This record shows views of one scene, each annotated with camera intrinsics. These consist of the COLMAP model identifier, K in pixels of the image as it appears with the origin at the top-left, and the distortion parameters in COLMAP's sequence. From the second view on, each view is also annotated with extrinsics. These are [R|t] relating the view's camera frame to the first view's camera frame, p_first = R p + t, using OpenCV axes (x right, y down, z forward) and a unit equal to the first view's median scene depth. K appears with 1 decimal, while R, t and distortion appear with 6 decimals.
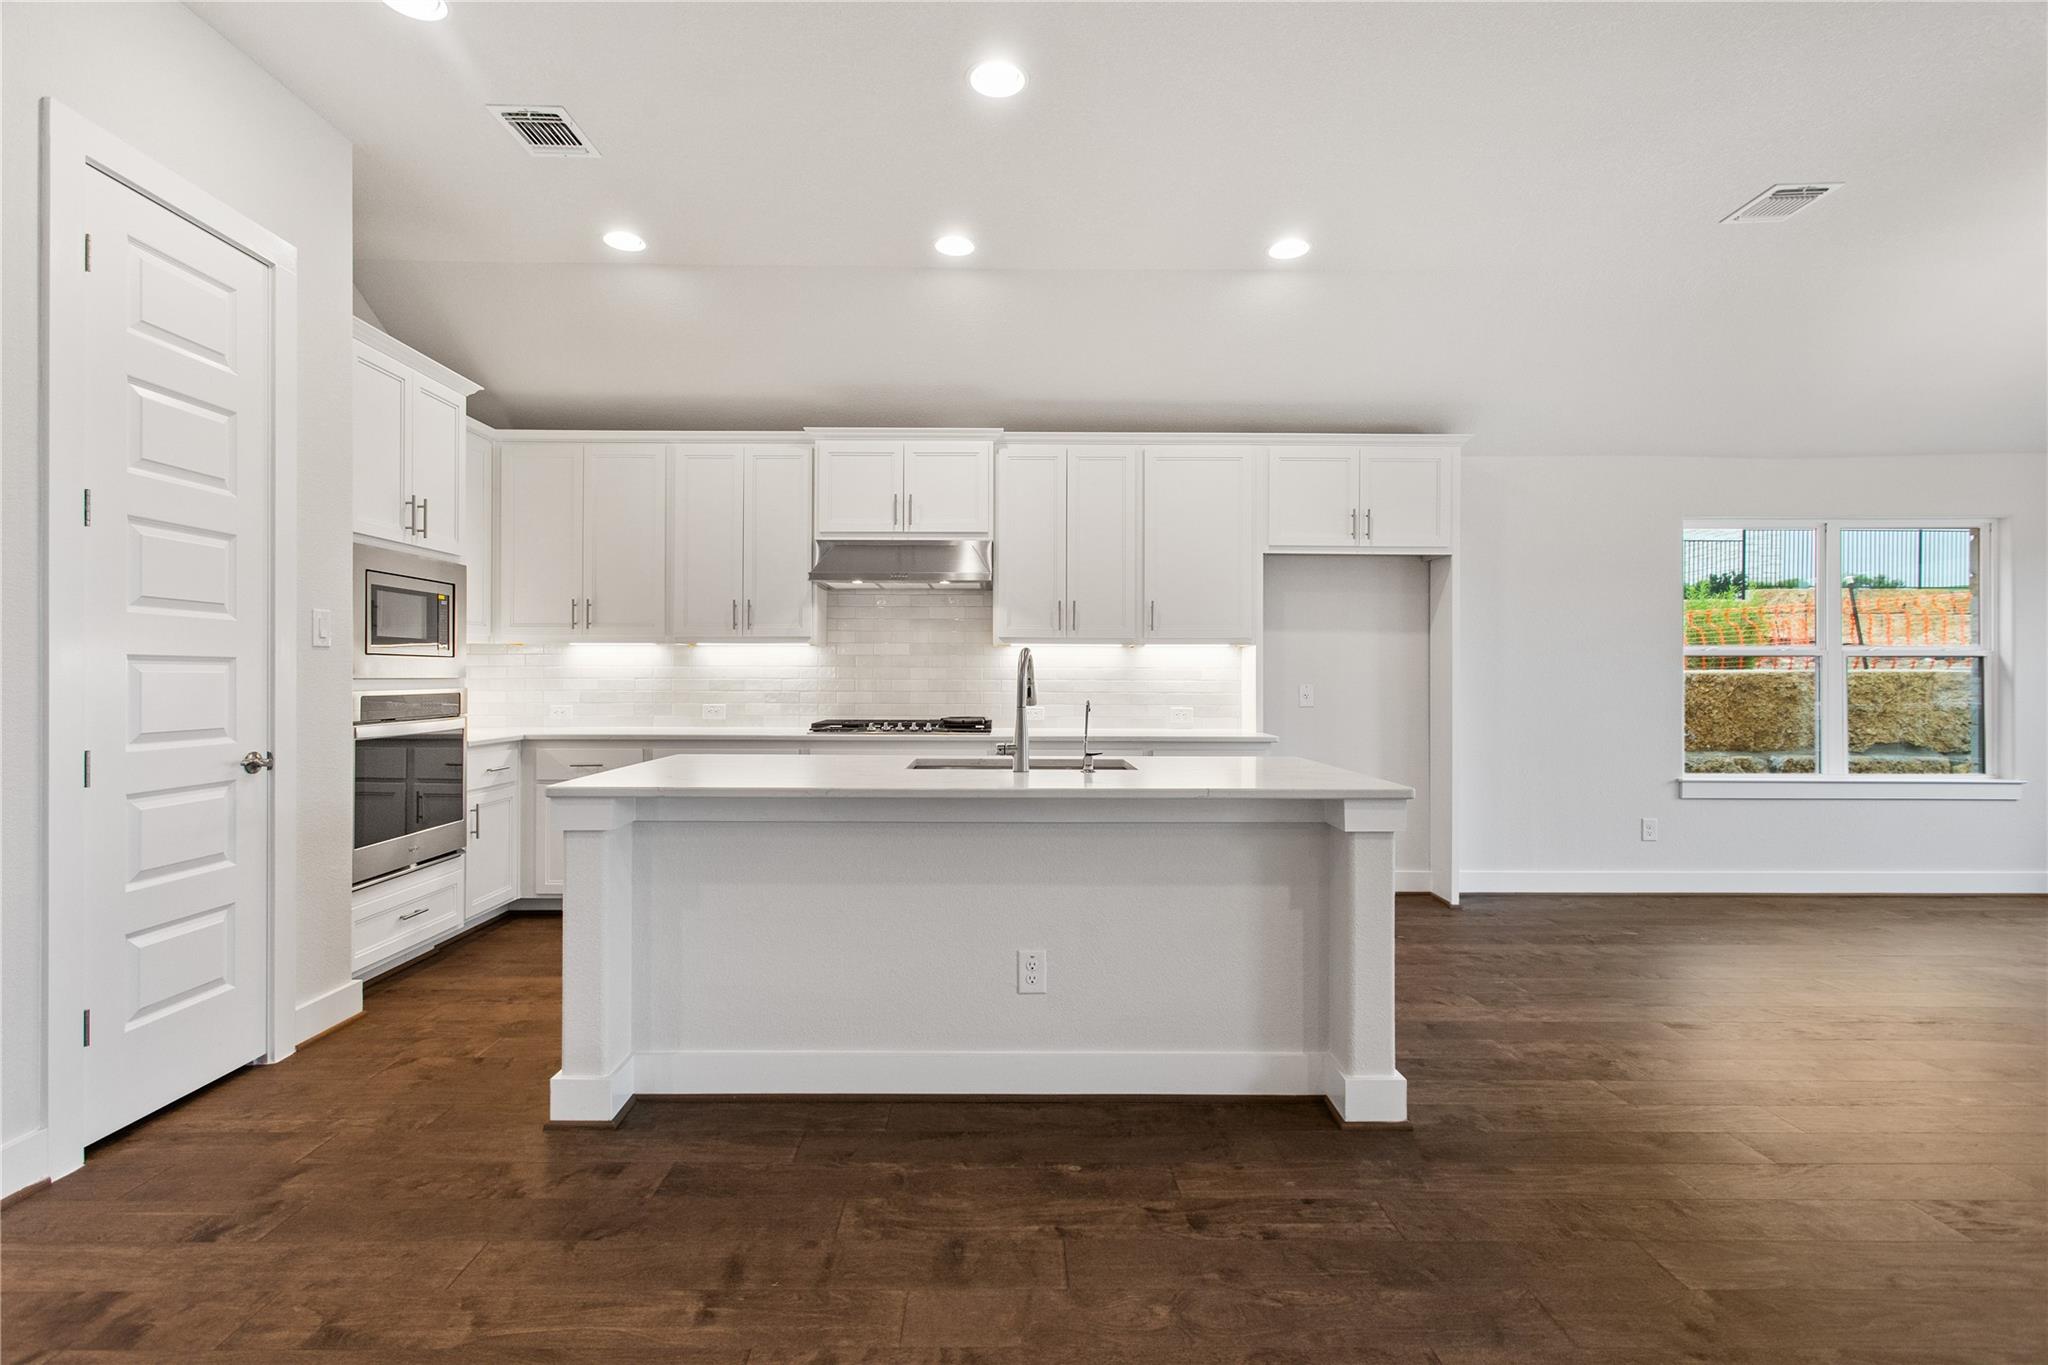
lens RADIAL K [[978.3, 0, 1003.8], [0, 978.3, 668.5], [0, 0, 1]] dist [0.004530, 0.000781]
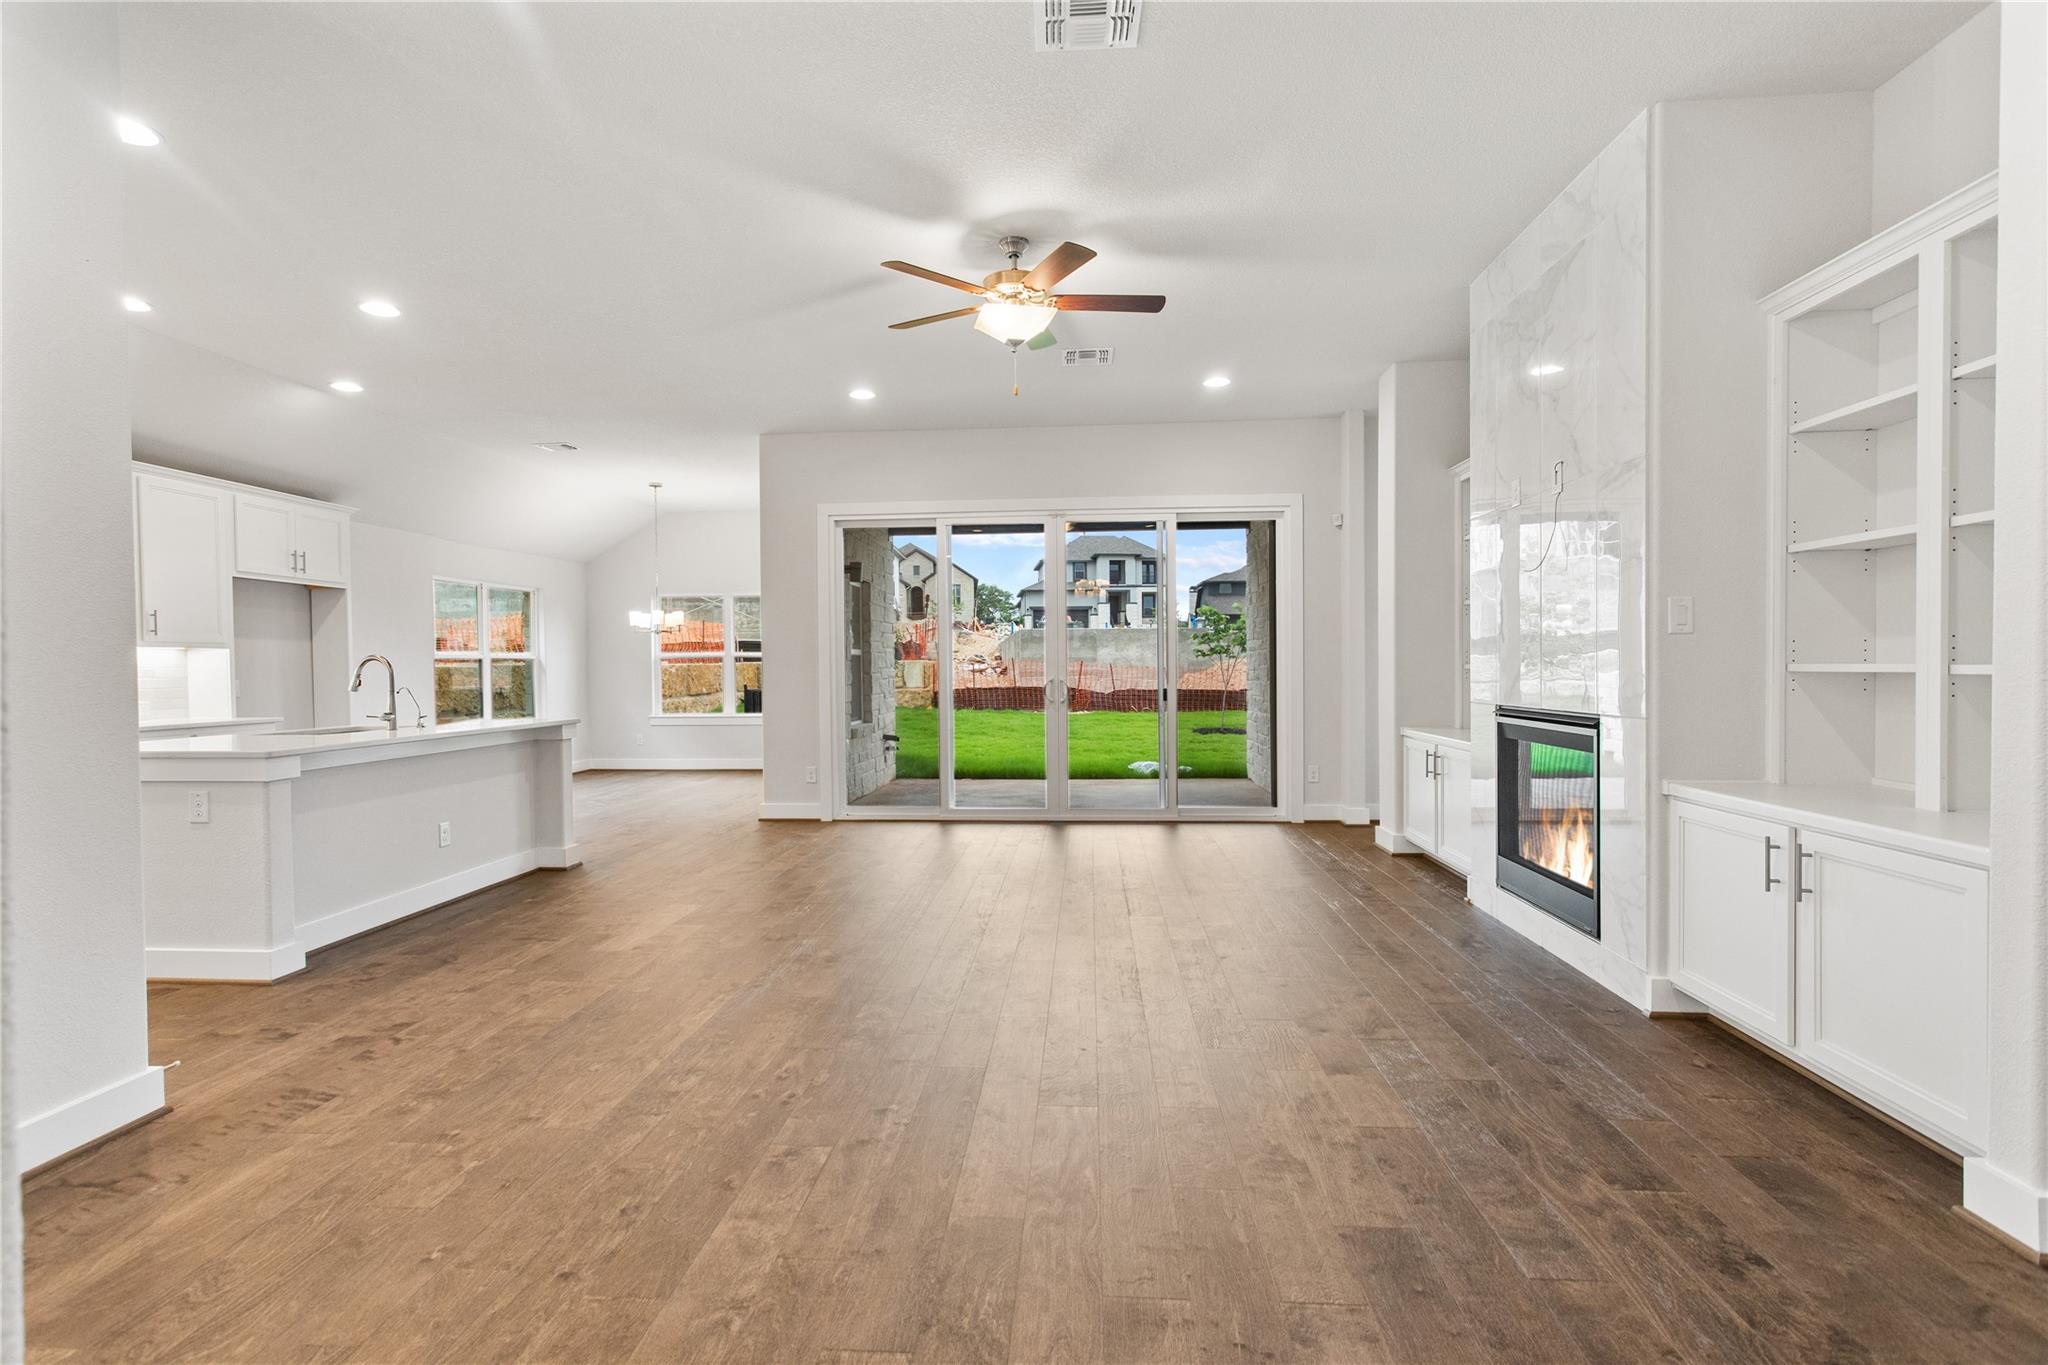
lens RADIAL K [[978.3, 0, 1012.1], [0, 978.3, 690.5], [0, 0, 1]] dist [0.004530, 0.000781]
pose [[0.085976, -0.029170, 0.995870, -1.956880], [0.002981, 0.999574, 0.029021, -0.008062], [-0.996293, 0.000473, 0.086026, -0.237890]]
